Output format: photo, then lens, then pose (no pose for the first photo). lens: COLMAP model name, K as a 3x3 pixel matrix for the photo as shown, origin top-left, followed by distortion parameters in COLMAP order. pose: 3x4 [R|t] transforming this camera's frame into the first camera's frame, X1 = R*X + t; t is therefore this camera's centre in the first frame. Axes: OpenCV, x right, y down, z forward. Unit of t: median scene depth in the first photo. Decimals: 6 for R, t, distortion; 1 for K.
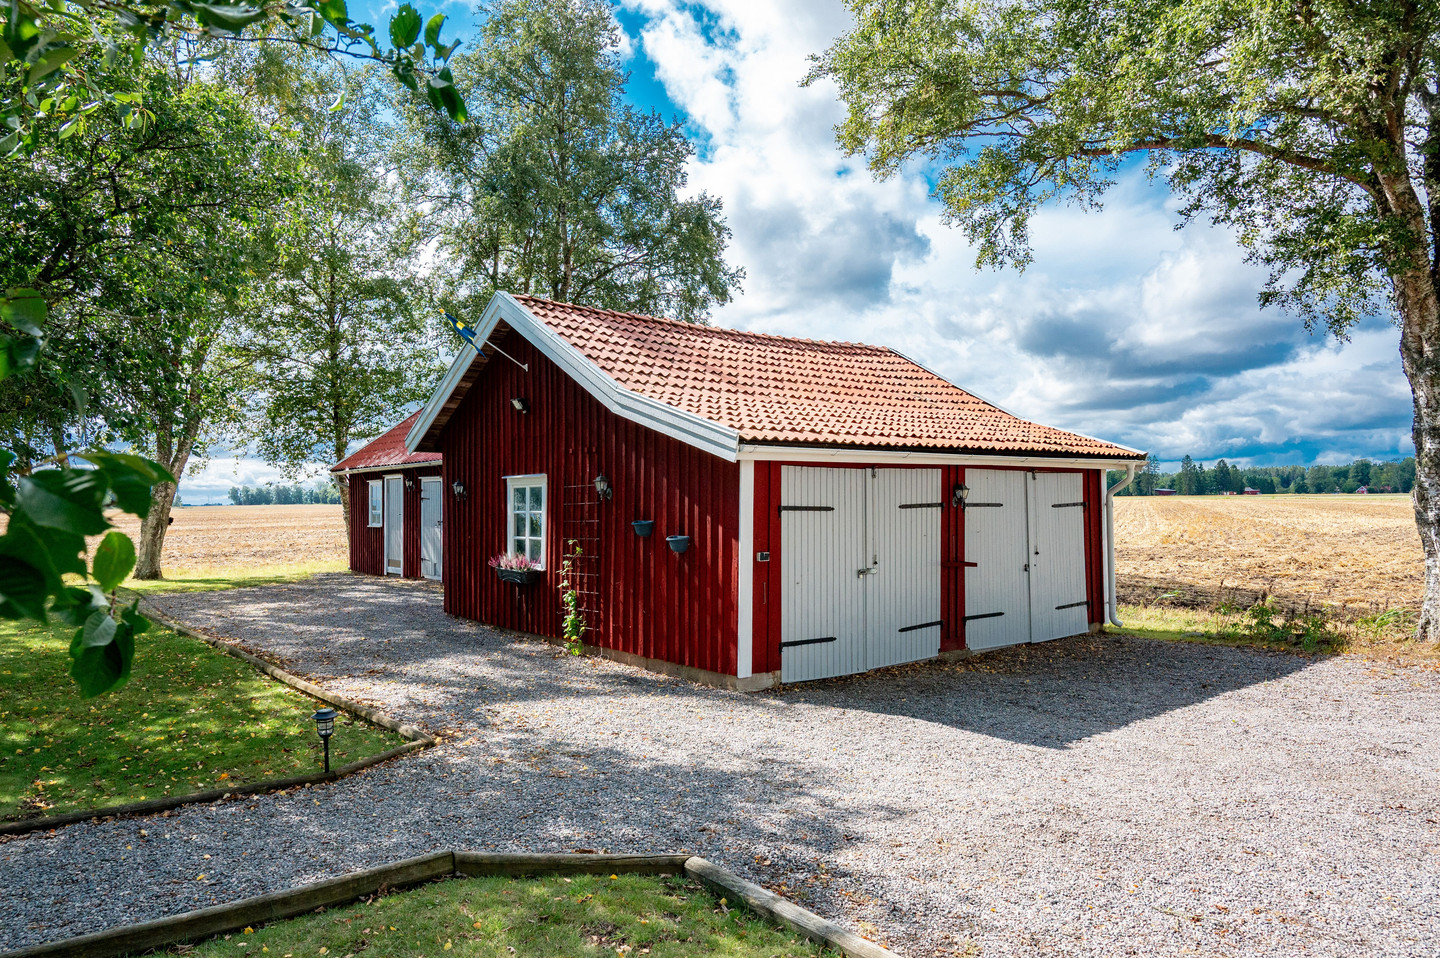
lens RADIAL K [[981.9, 0, 720.0], [0, 981.9, 479.0], [0, 0, 1]] dist [-0.009316, -0.002014]
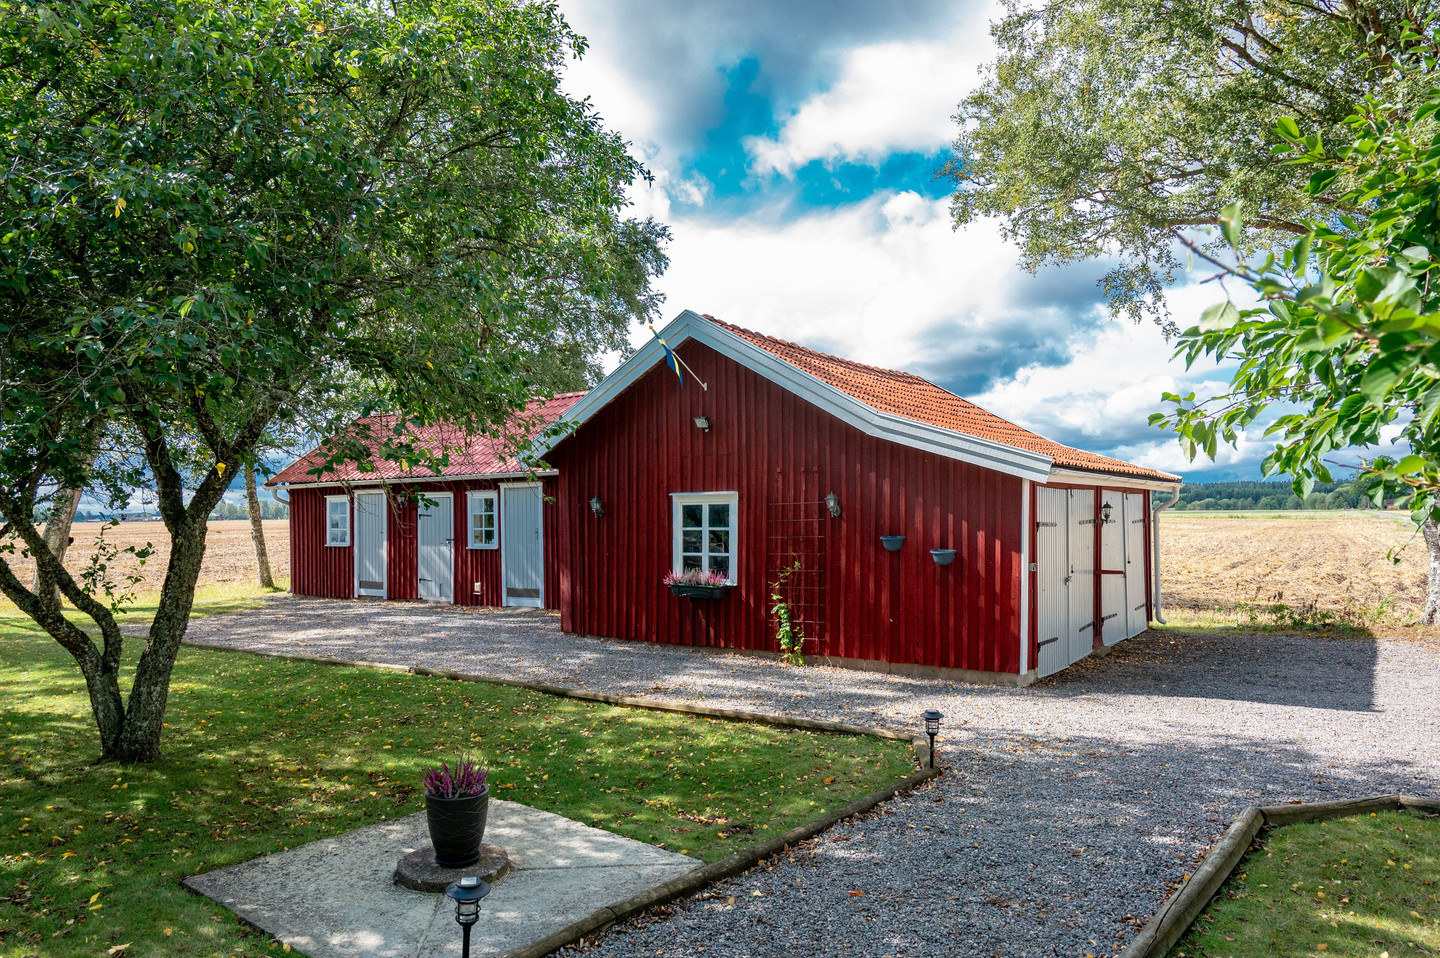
lens RADIAL K [[993.9, 0, 720.0], [0, 993.9, 479.0], [0, 0, 1]] dist [-0.021804, -0.002987]
pose [[0.963322, 0.009364, 0.268186, -0.470790], [-0.004758, 0.999830, -0.017820, 0.000680], [-0.268307, 0.015890, 0.963202, 0.002207]]
